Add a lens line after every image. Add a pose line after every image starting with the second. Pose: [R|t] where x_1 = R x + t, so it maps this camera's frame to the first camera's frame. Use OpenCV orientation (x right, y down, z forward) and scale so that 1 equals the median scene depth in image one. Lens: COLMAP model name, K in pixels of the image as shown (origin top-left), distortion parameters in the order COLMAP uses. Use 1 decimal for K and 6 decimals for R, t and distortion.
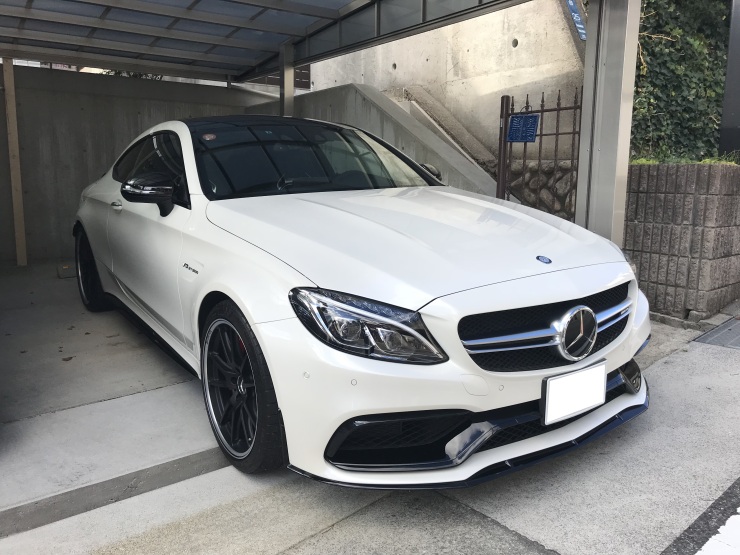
lens RADIAL K [[669.0, 0, 340.4], [0, 669.0, 276.0], [0, 0, 1]] dist [0.332156, -0.001442]
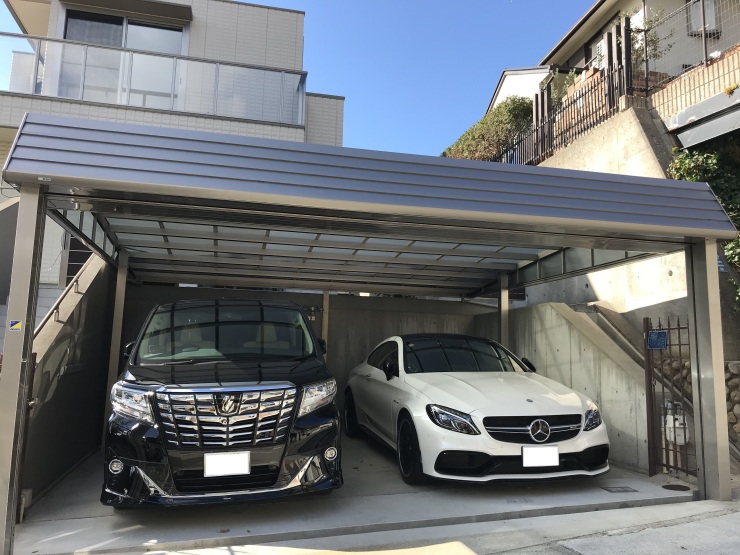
lens RADIAL K [[669.0, 0, 340.4], [0, 669.0, 276.0], [0, 0, 1]] dist [0.332156, -0.001442]
pose [[0.927965, -0.030530, -0.371415, 0.434113], [-0.072041, 0.963144, -0.259161, 0.172768], [0.365639, 0.267249, 0.891564, -1.150256]]
